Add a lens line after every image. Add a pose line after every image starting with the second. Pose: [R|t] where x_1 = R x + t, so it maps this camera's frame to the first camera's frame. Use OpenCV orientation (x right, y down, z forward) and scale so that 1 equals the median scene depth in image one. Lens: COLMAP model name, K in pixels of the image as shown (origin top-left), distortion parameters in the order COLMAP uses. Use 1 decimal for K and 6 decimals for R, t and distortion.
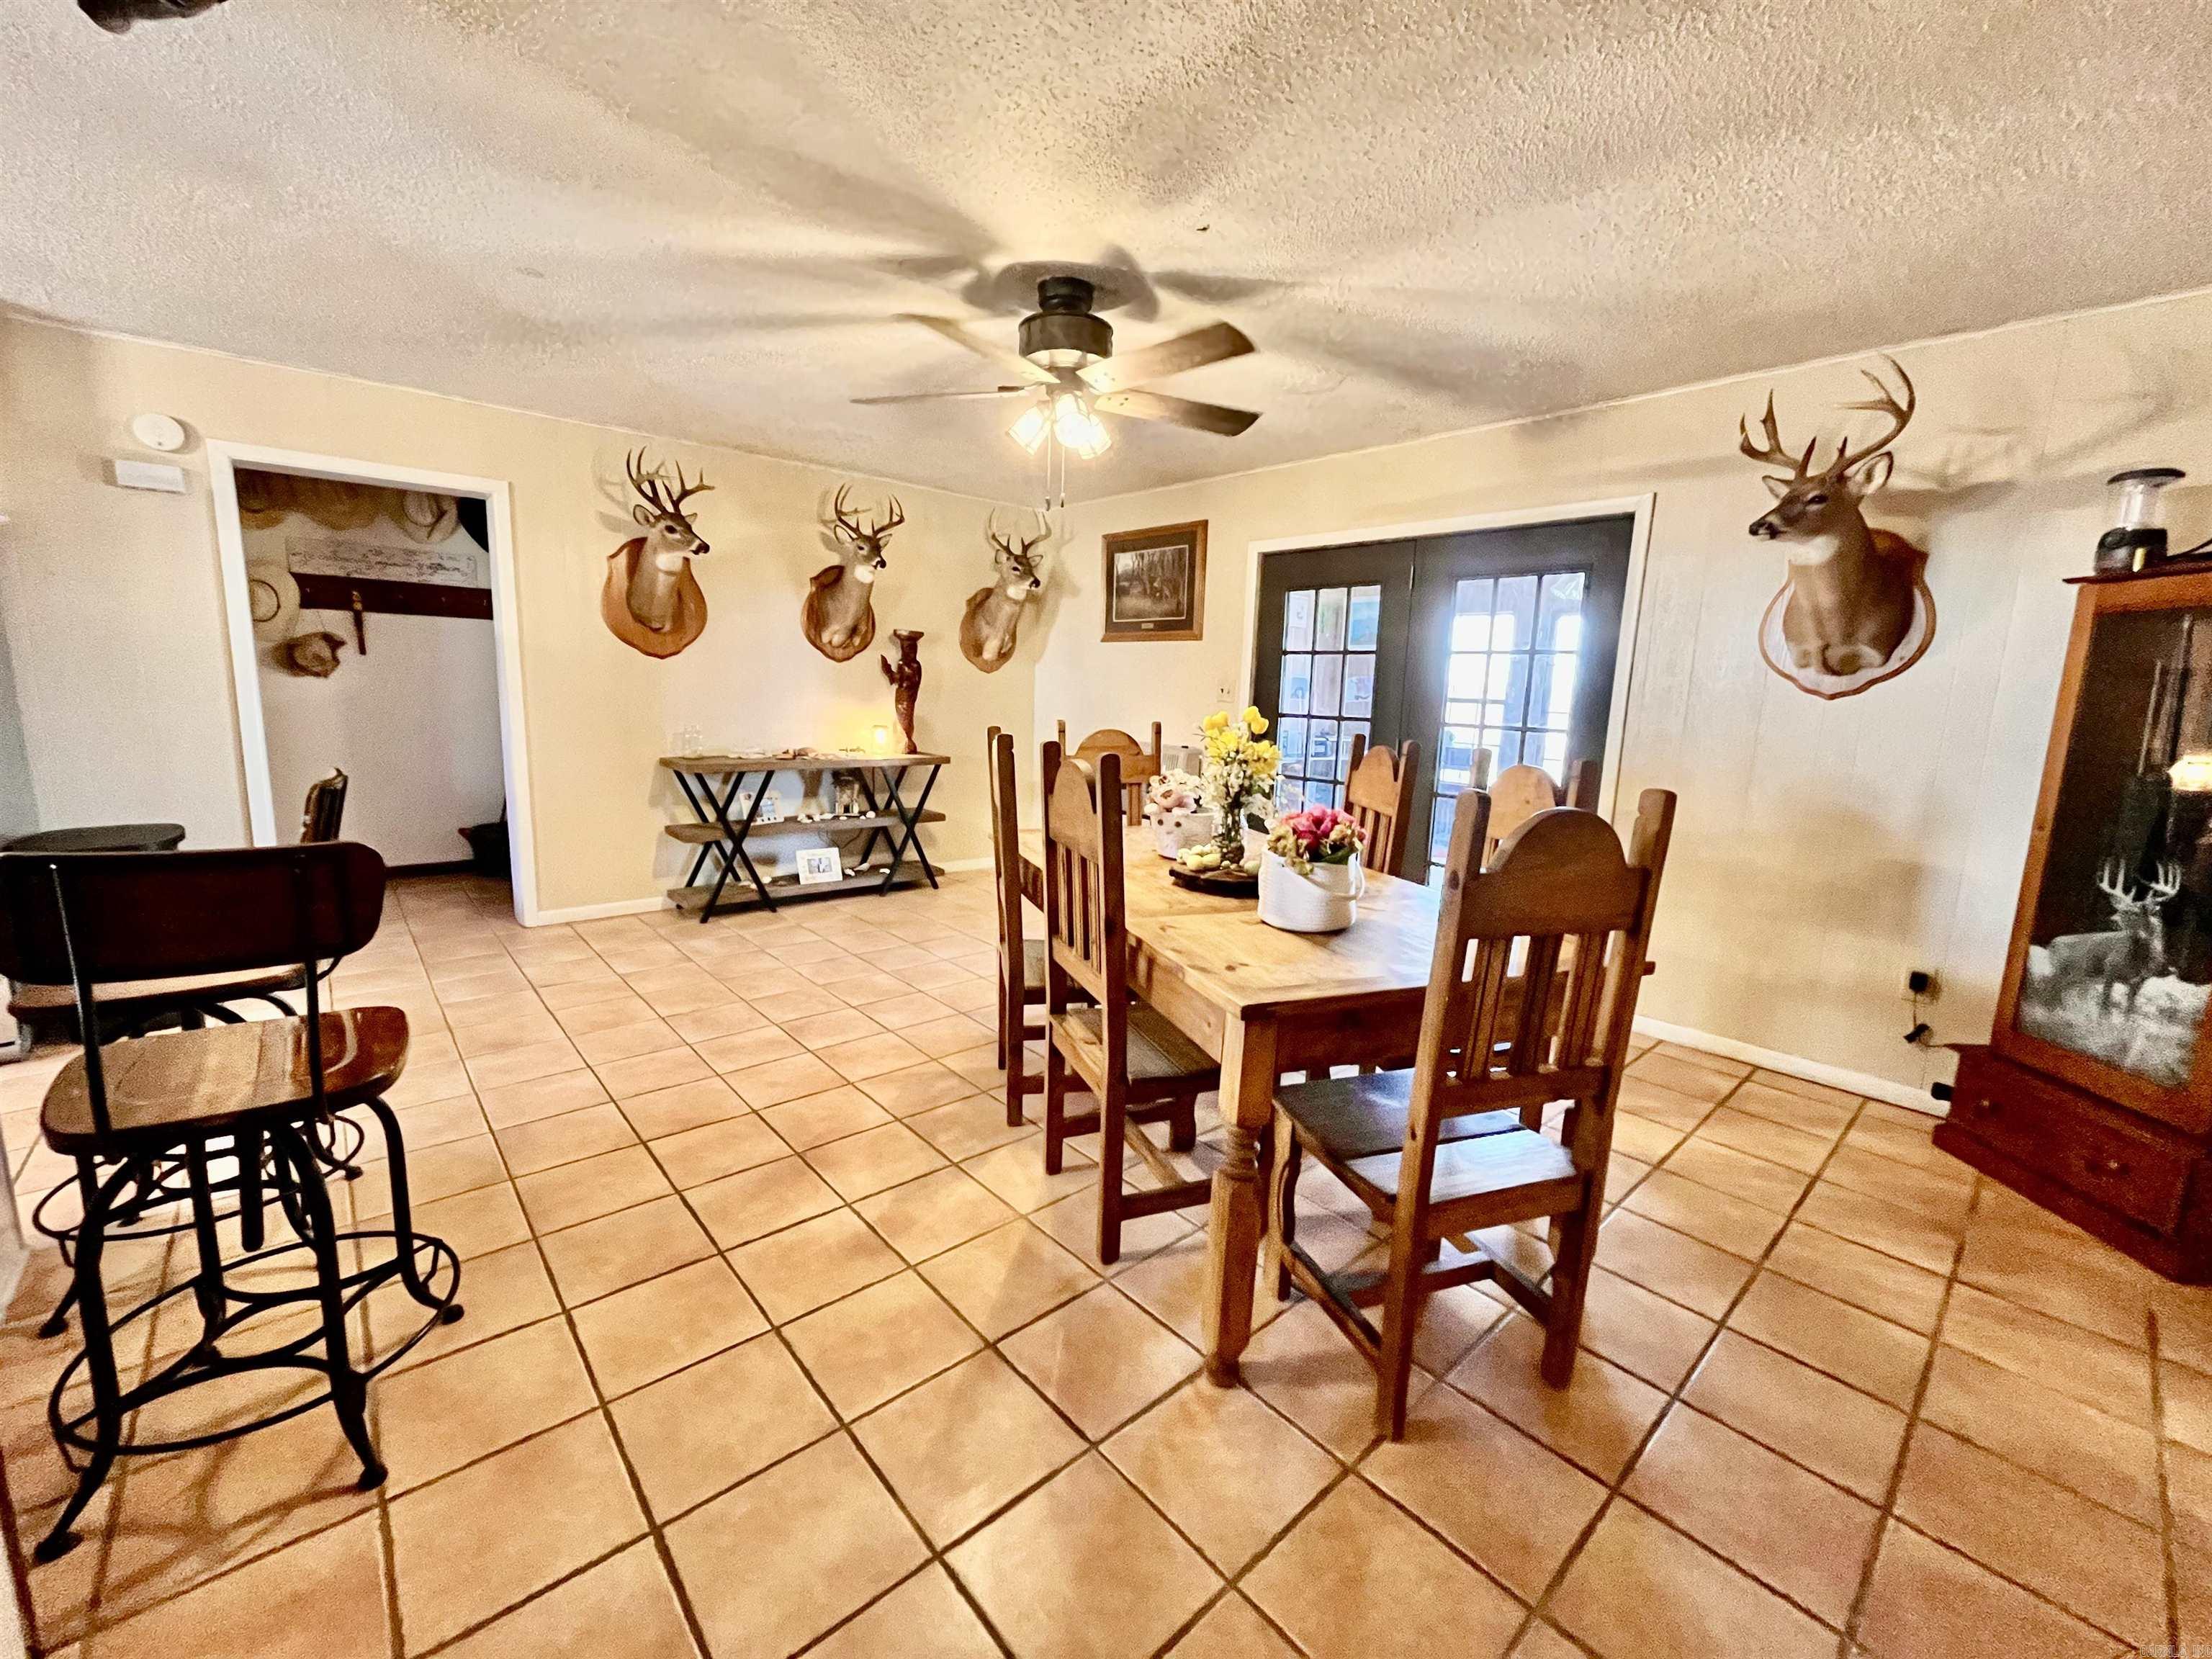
lens RADIAL K [[890.8, 0, 1105.4], [0, 890.8, 833.1], [0, 0, 1]] dist [0.000687, -0.000722]
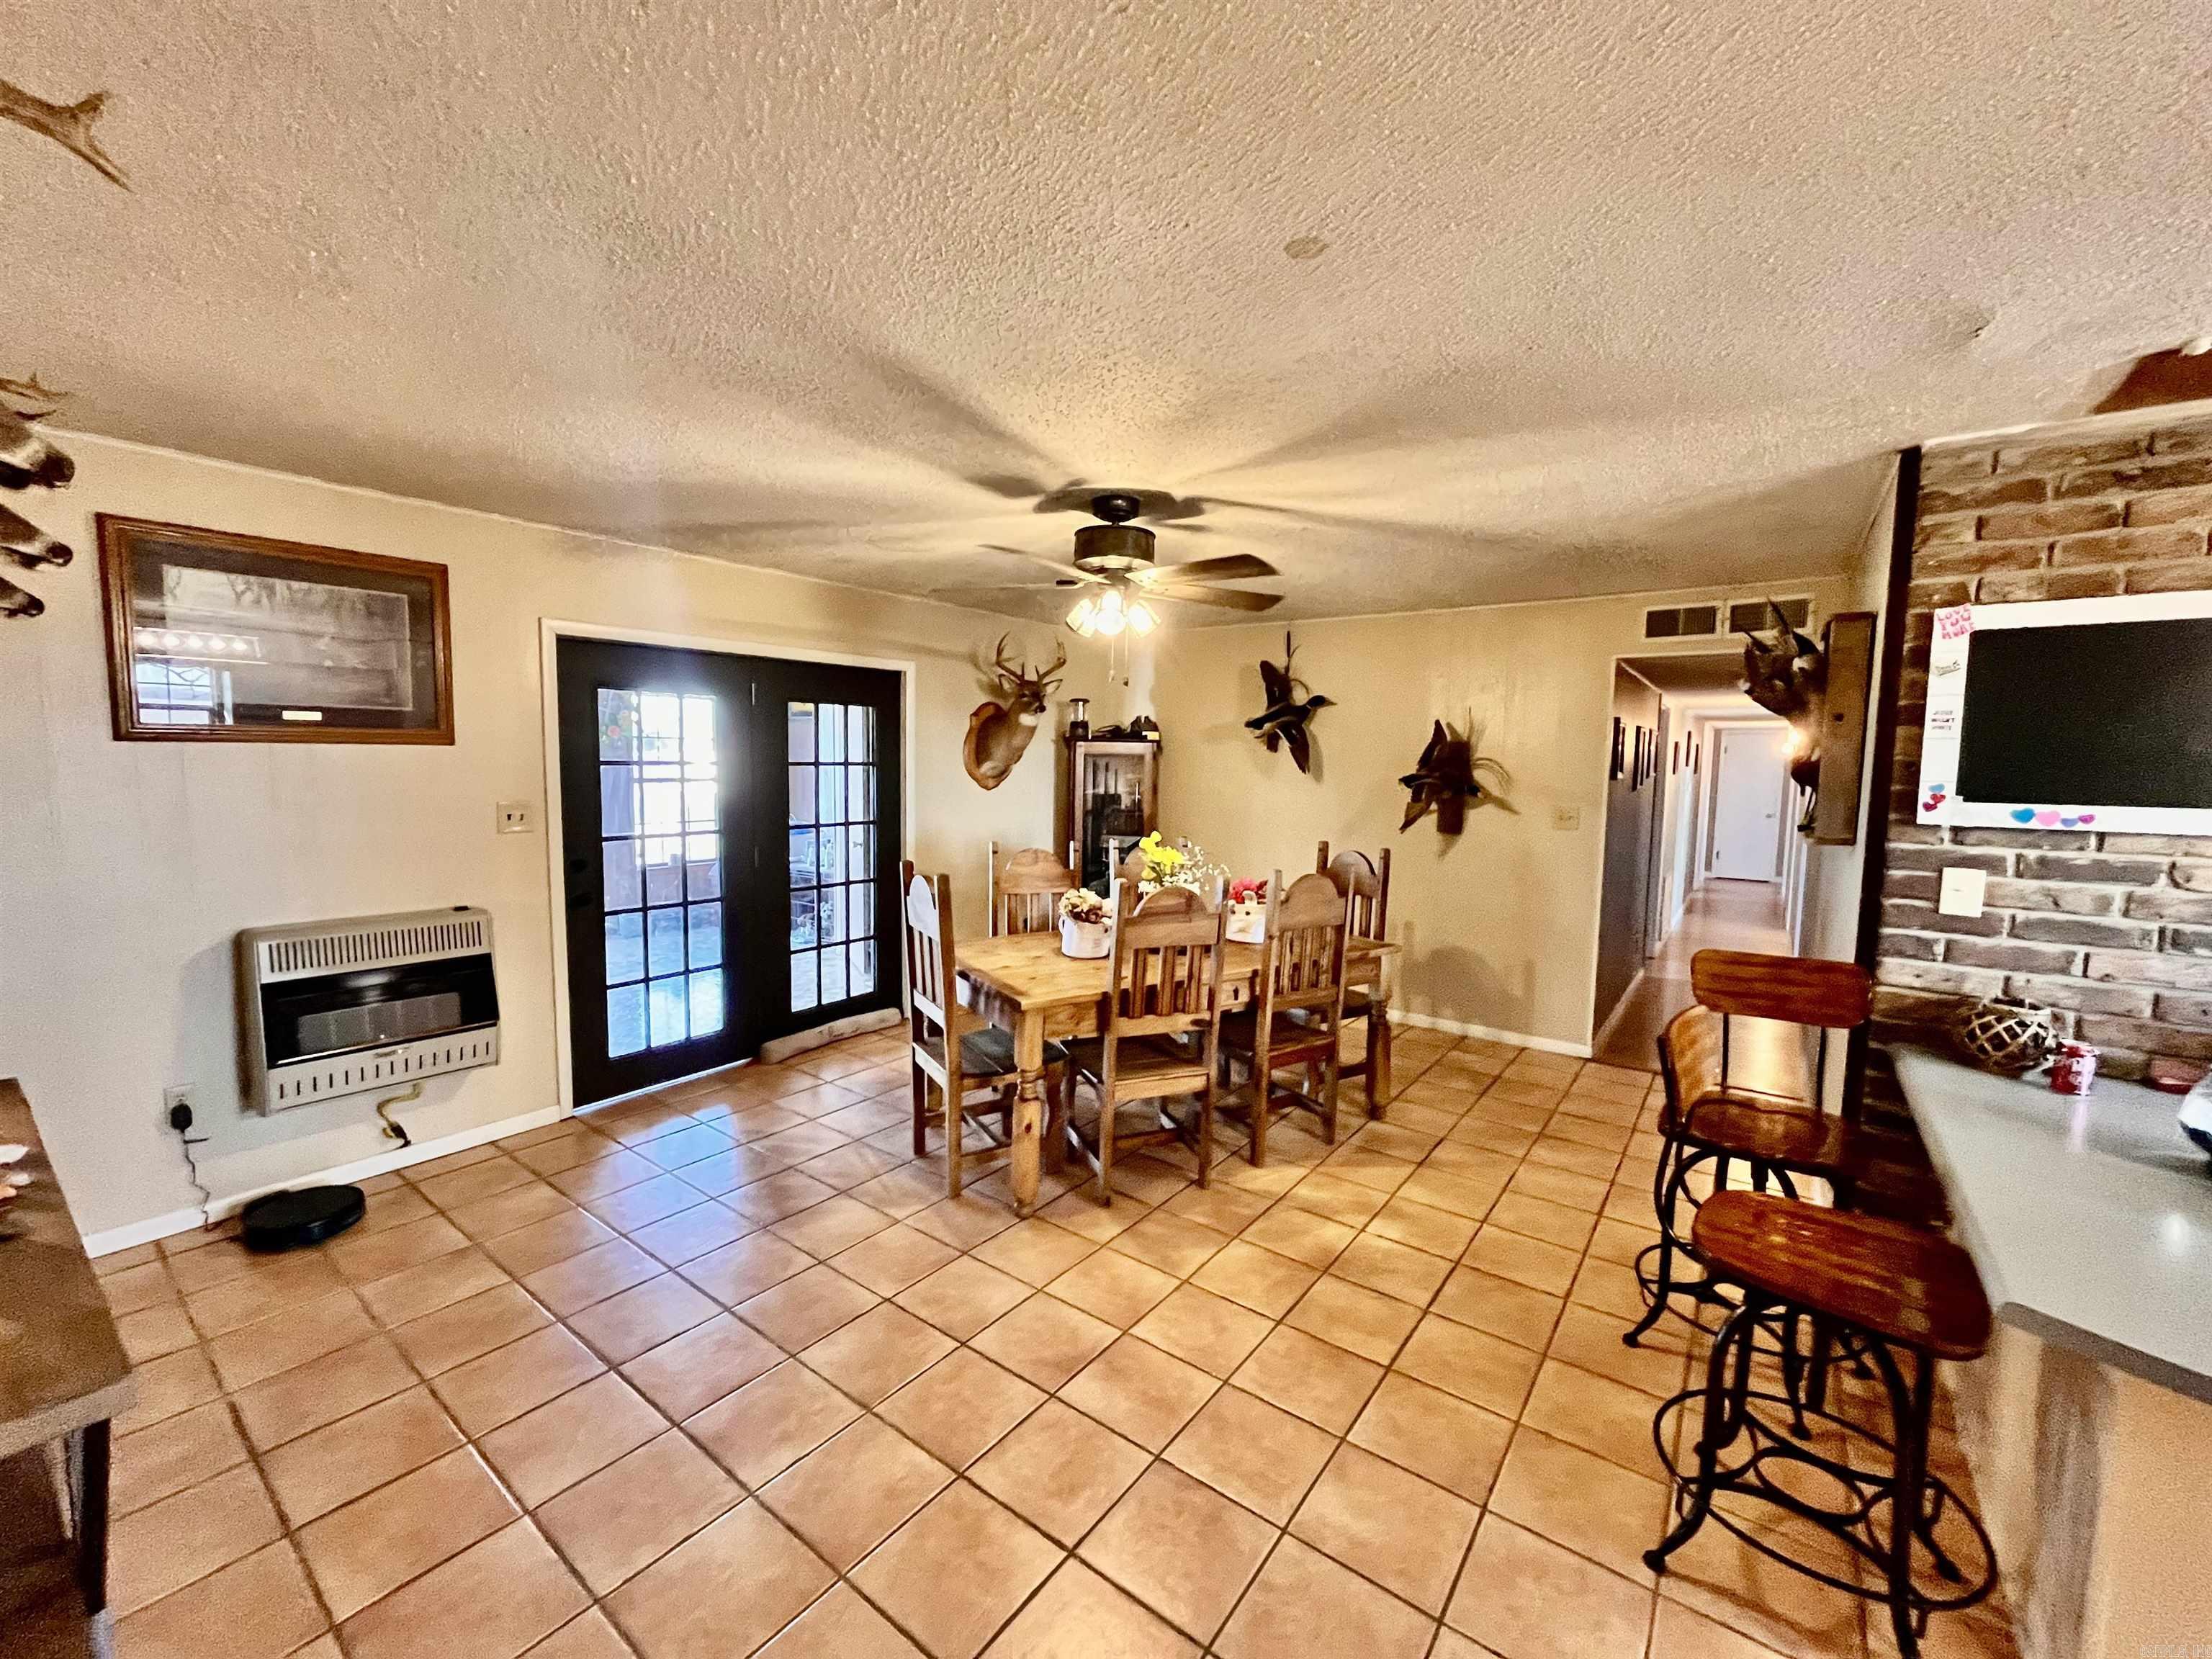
lens RADIAL K [[890.8, 0, 1103.2], [0, 890.8, 834.2], [0, 0, 1]] dist [0.000687, -0.000722]
pose [[-0.196773, -0.120720, 0.972989, -1.100185], [0.141101, 0.978573, 0.149949, -0.319695], [-0.970243, 0.166796, -0.175523, 1.155648]]
